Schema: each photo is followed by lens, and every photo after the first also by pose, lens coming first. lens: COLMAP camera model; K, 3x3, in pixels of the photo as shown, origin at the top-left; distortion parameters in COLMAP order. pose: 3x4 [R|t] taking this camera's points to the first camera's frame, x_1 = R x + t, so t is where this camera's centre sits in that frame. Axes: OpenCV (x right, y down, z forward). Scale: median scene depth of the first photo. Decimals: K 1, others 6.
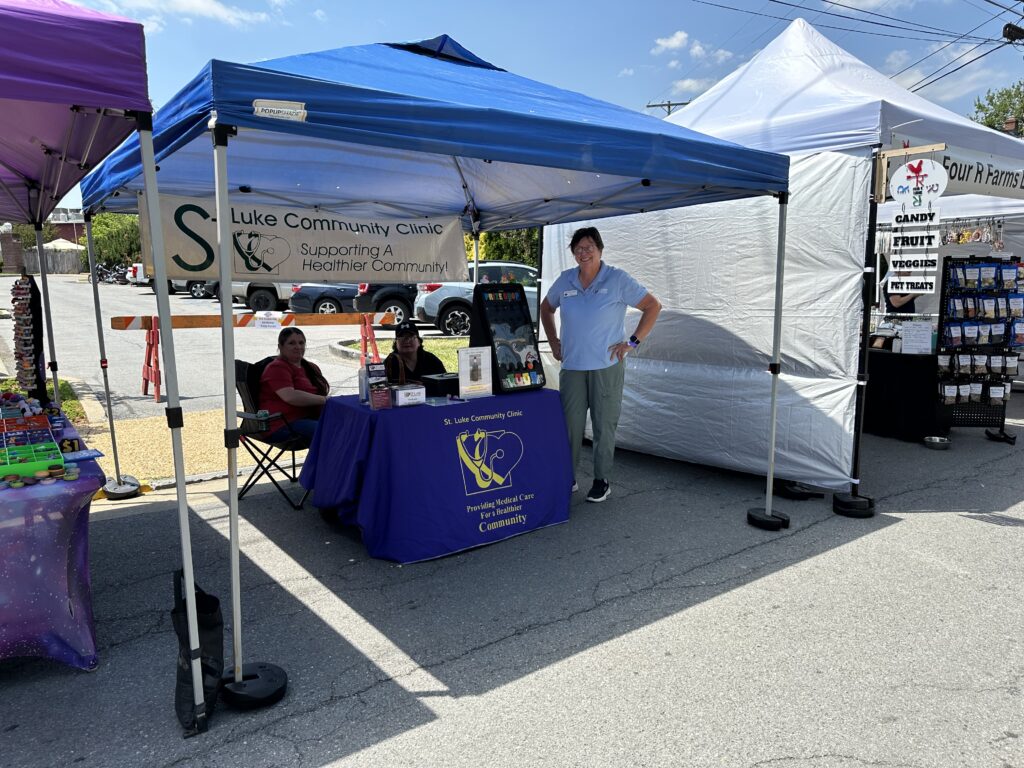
lens RADIAL K [[712.6, 0, 492.1], [0, 712.6, 364.8], [0, 0, 1]] dist [-0.005172, -0.004253]
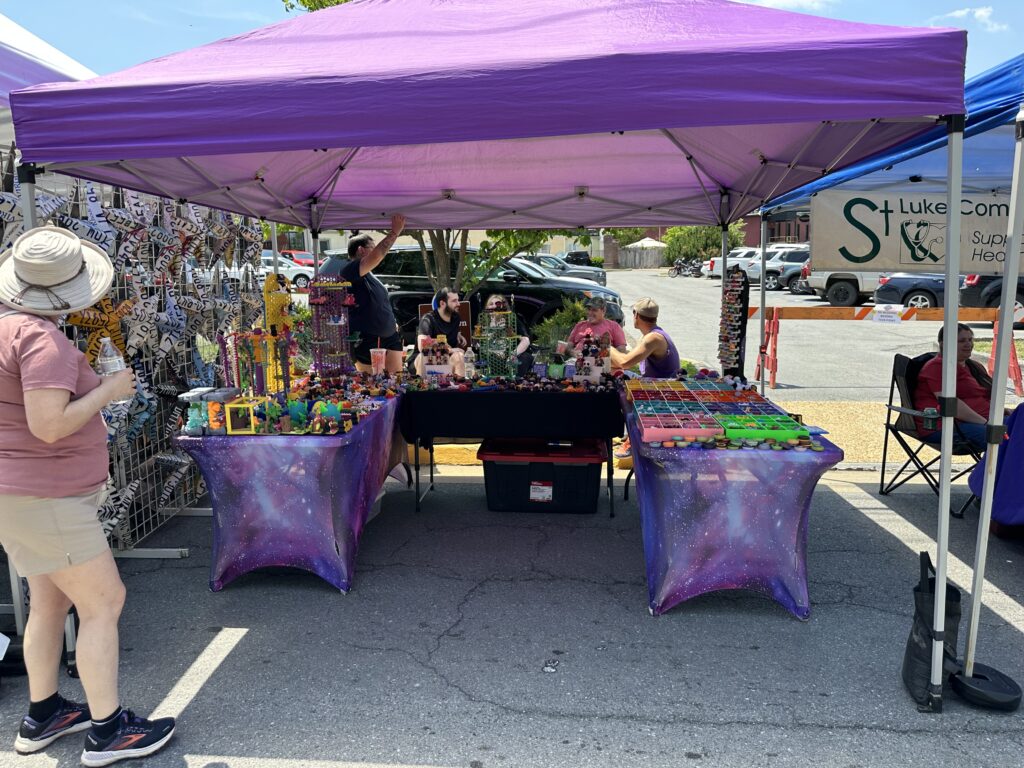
lens RADIAL K [[712.6, 0, 492.1], [0, 712.6, 364.8], [0, 0, 1]] dist [-0.005172, -0.004253]
pose [[0.745227, 0.071657, -0.662949, -0.123838], [-0.064177, 0.997301, 0.035656, 0.009678], [0.663715, 0.015974, 0.747815, -0.104753]]
